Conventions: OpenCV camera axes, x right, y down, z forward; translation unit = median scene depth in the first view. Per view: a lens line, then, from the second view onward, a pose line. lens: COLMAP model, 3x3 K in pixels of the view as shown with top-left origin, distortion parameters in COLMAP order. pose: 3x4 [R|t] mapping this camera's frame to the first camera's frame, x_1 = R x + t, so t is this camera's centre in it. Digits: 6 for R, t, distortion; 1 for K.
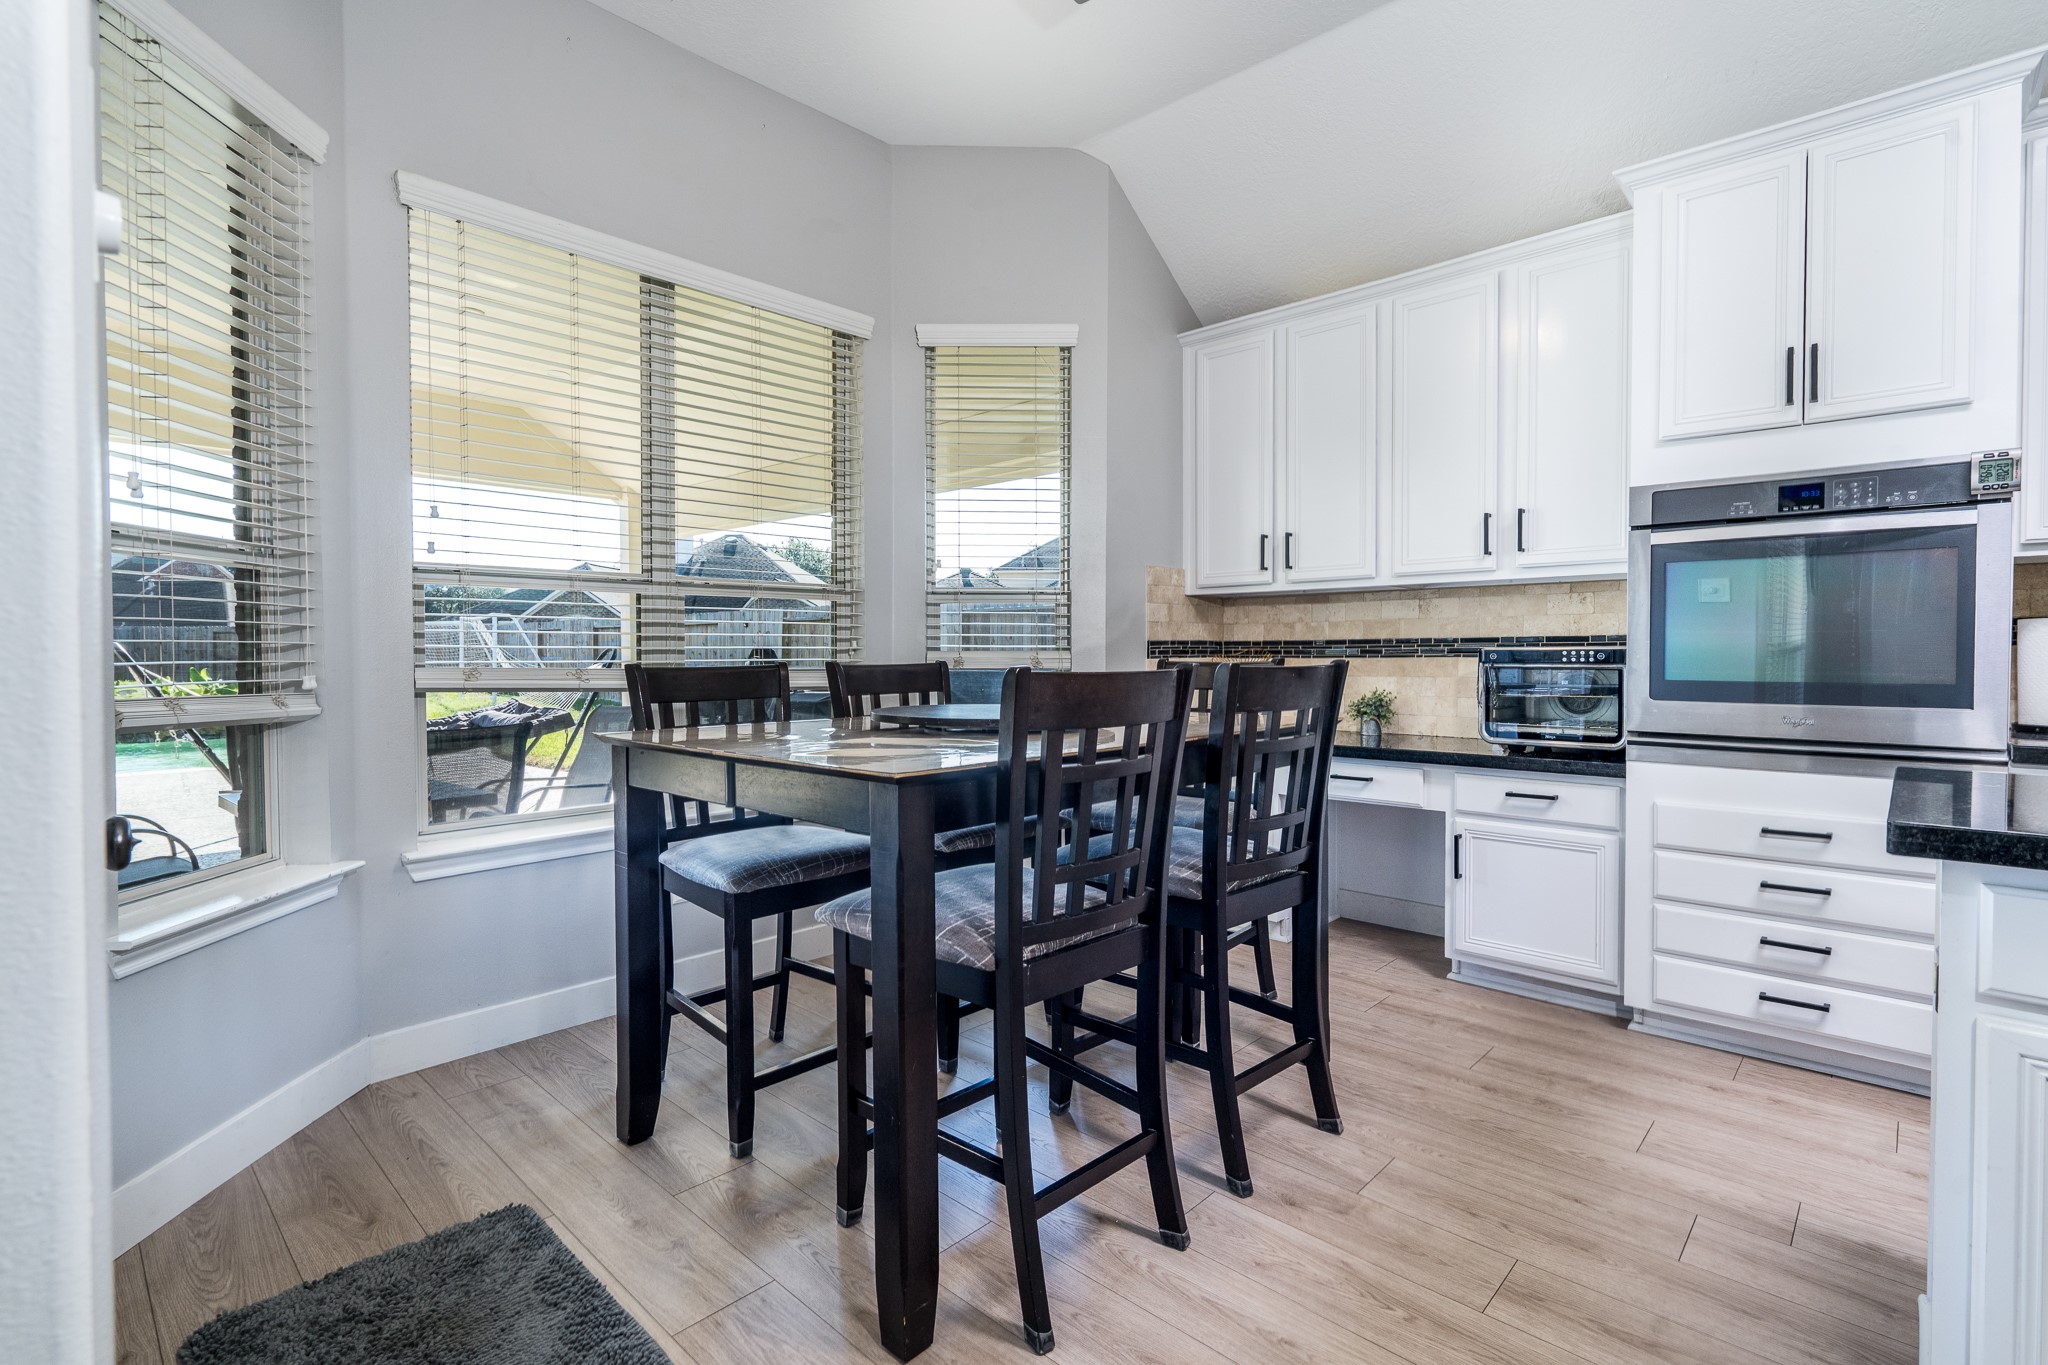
lens RADIAL K [[946.1, 0, 1027.0], [0, 946.1, 673.0], [0, 0, 1]] dist [-0.001550, 0.000441]
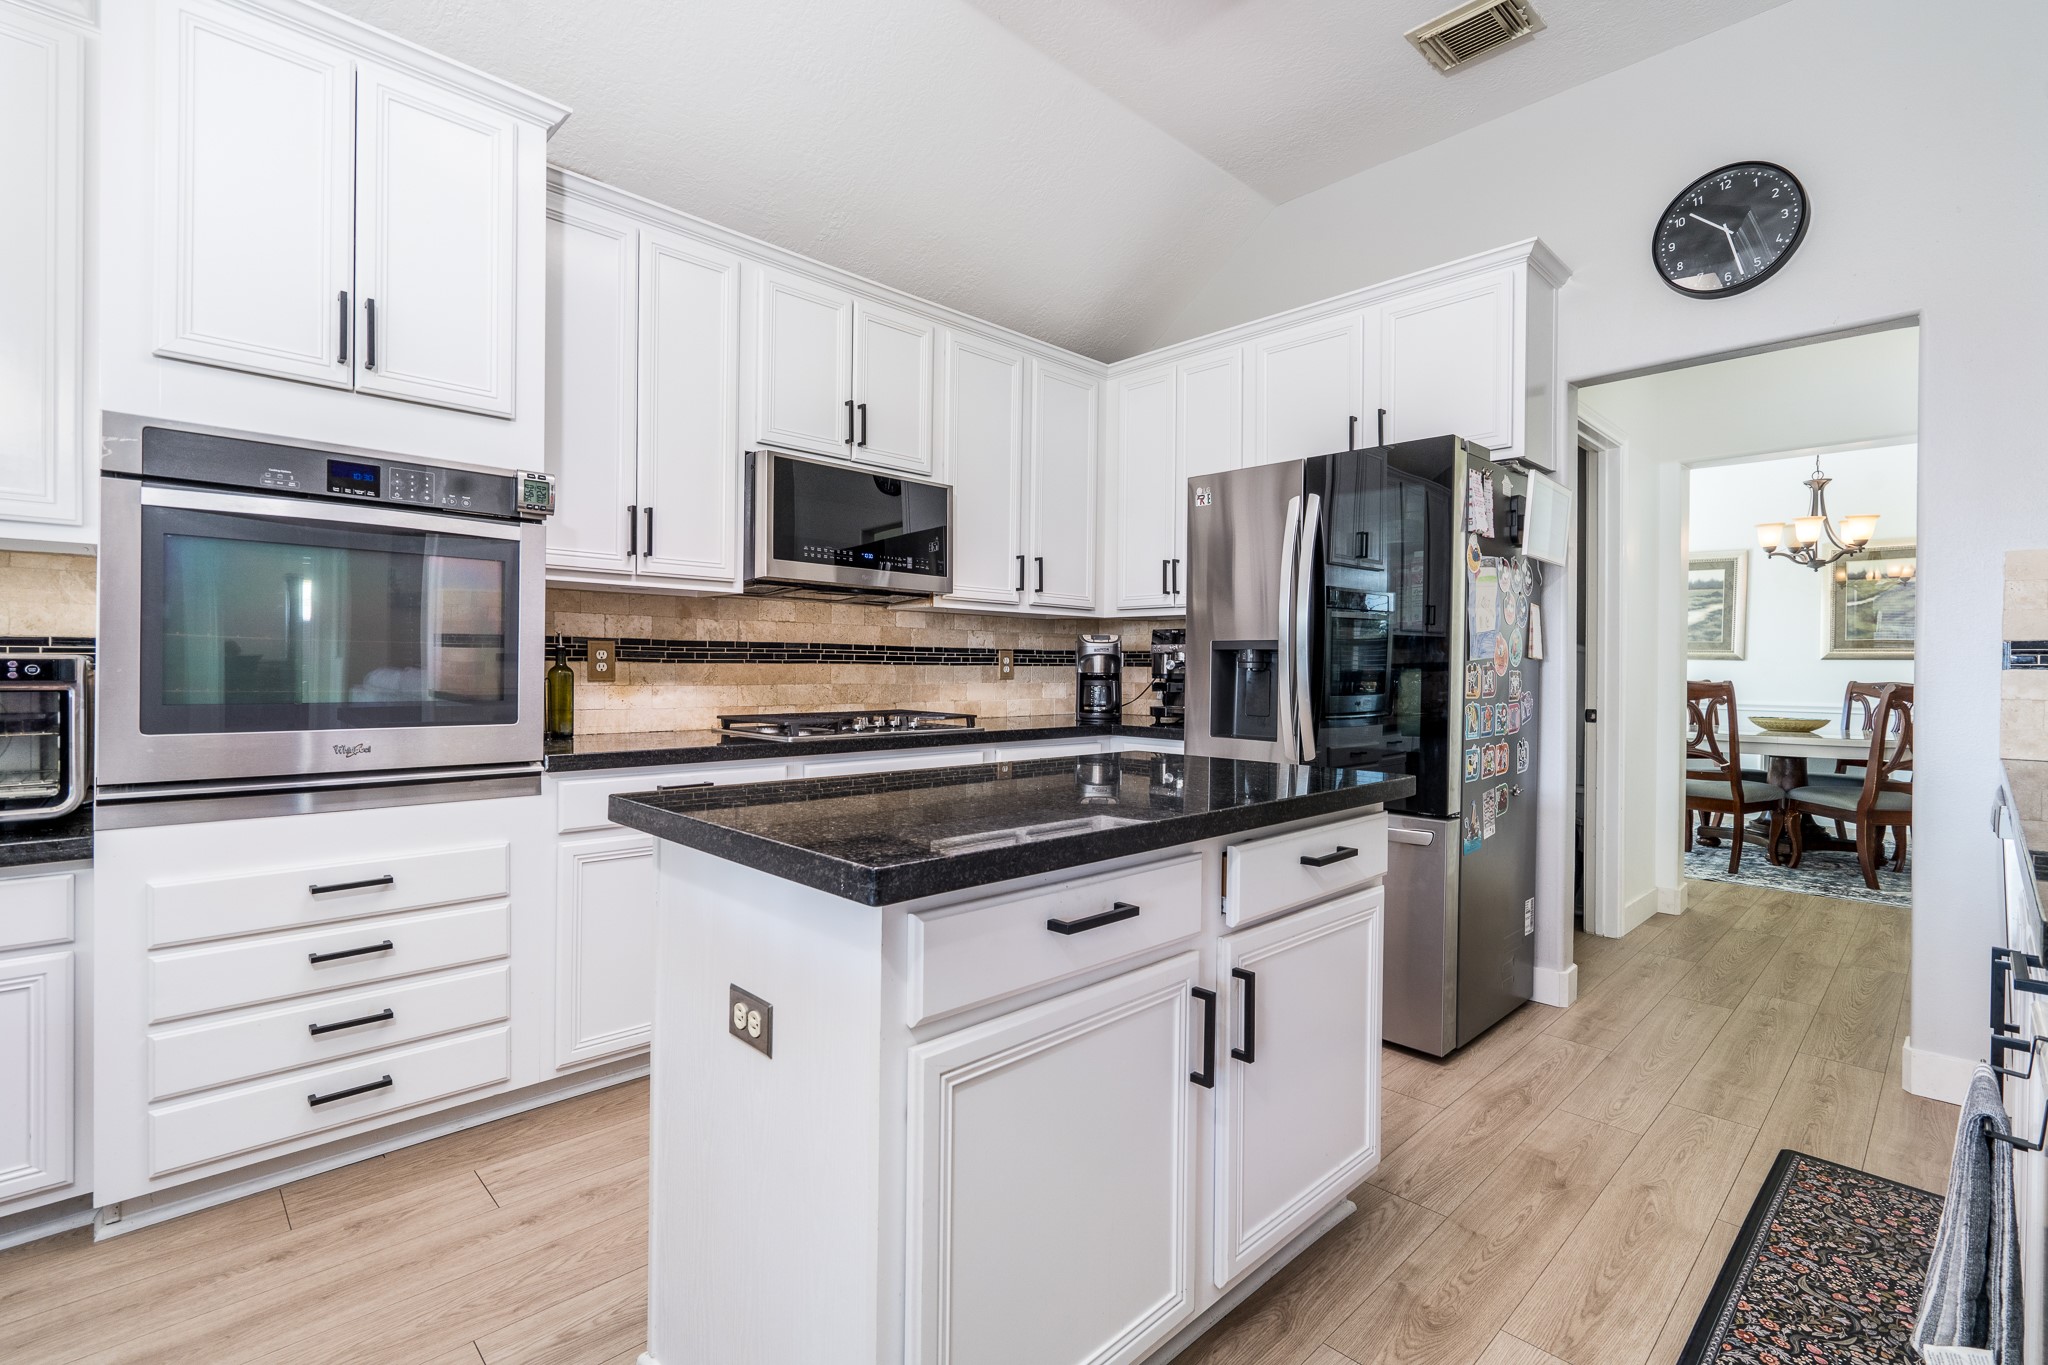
lens RADIAL K [[946.1, 0, 1025.1], [0, 946.1, 675.0], [0, 0, 1]] dist [-0.001550, 0.000441]
pose [[0.021198, -0.005700, 0.999759, 0.001020], [0.012997, 0.999901, 0.005425, -0.009976], [-0.999691, 0.012879, 0.021270, 0.372378]]
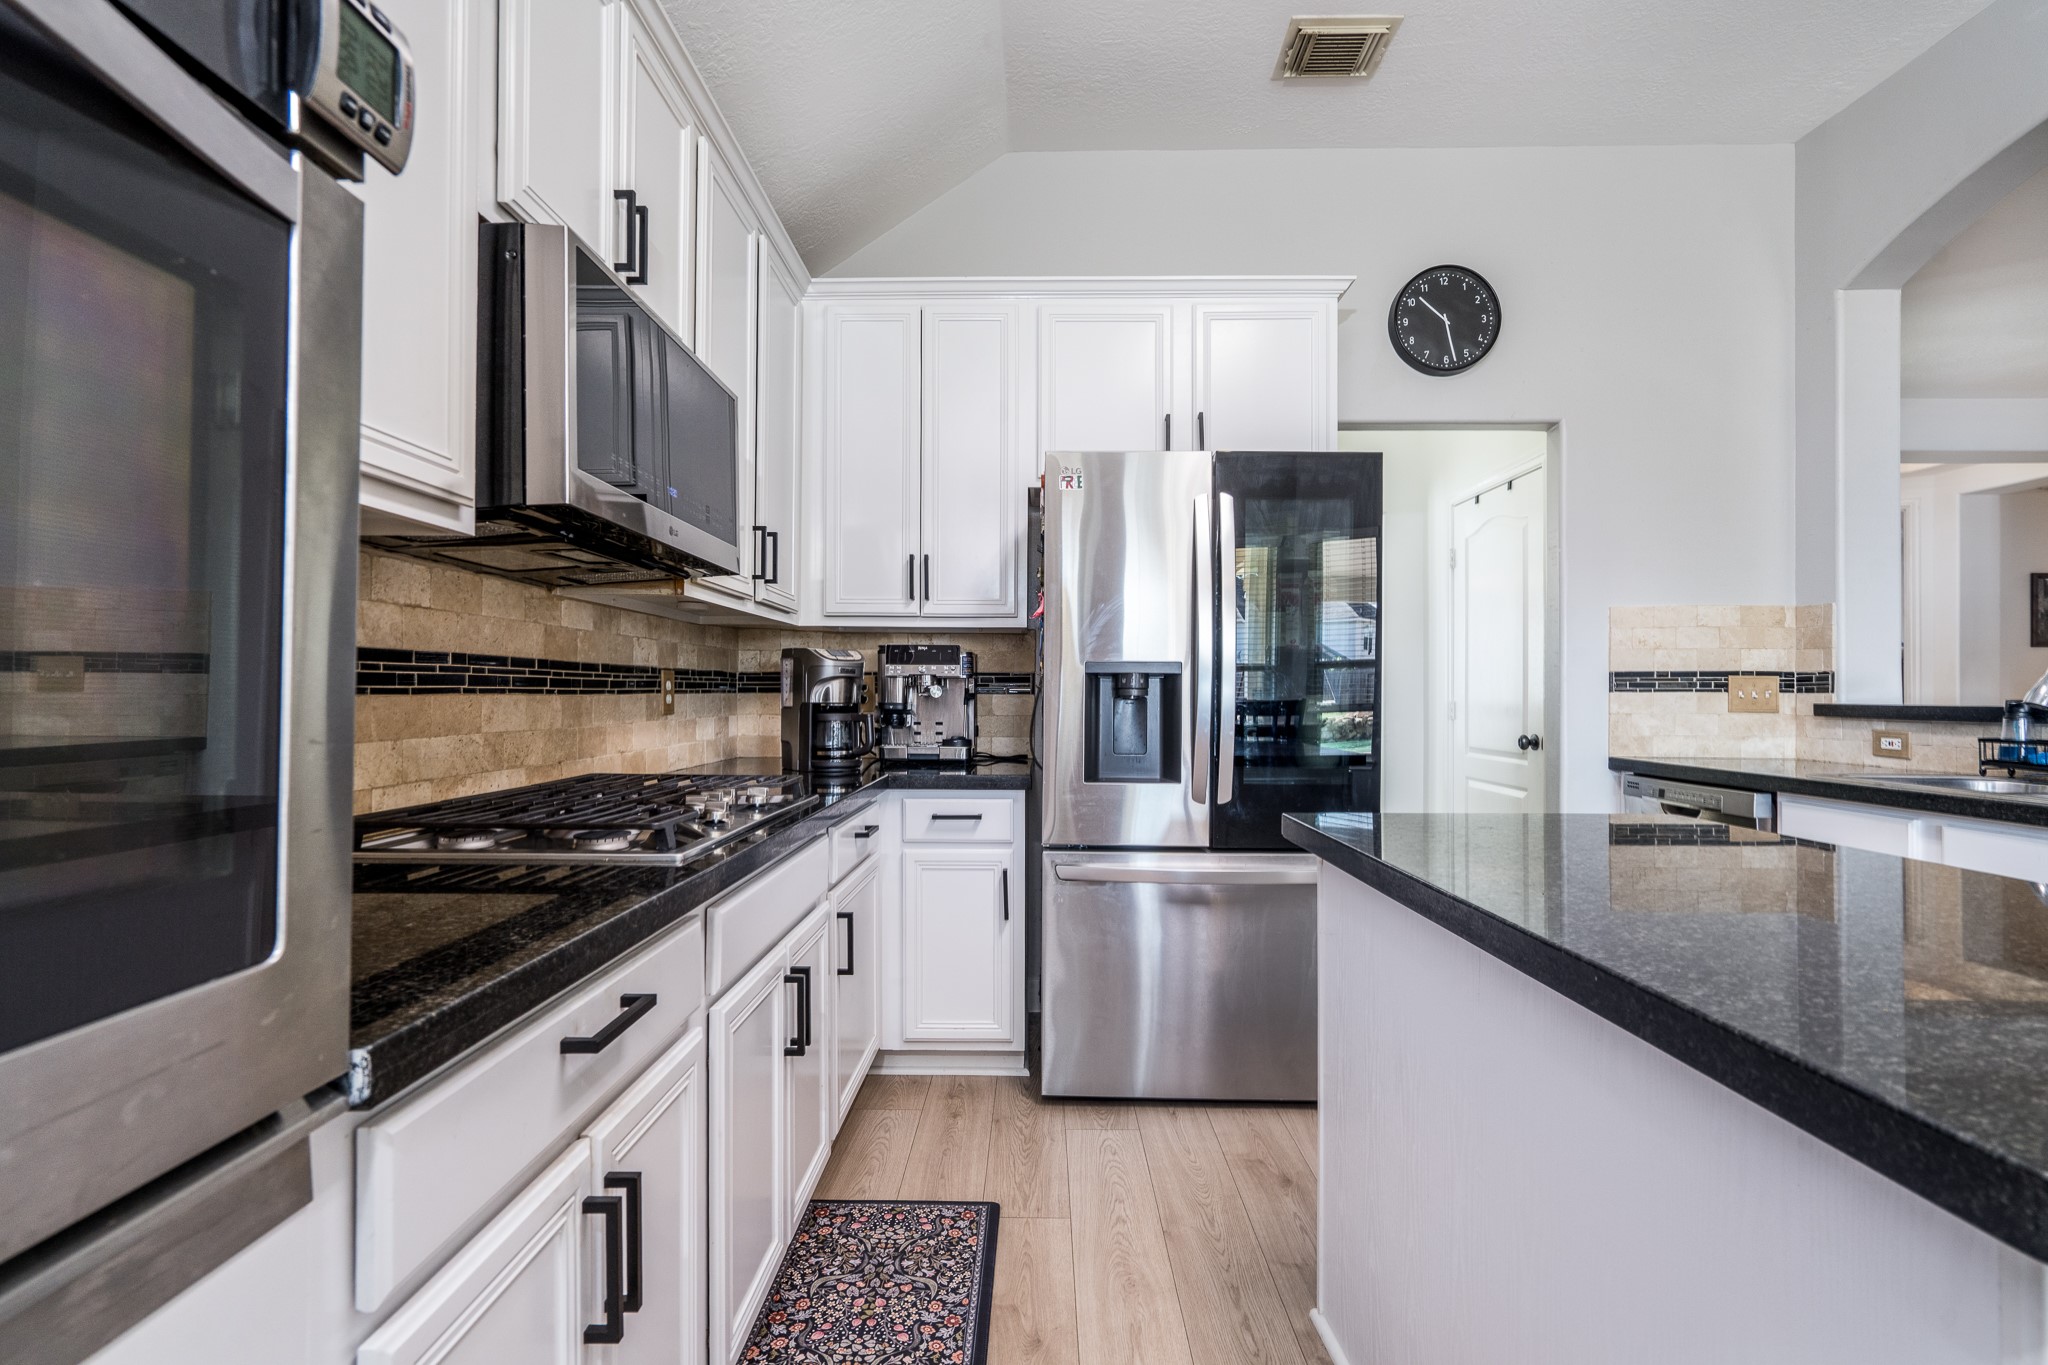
lens RADIAL K [[946.1, 0, 1035.0], [0, 946.1, 687.8], [0, 0, 1]] dist [-0.001550, 0.000441]
pose [[-0.698346, 0.004646, 0.715745, 0.578172], [0.015322, 0.999847, 0.008459, -0.026597], [-0.715596, 0.016874, -0.698310, 0.878978]]
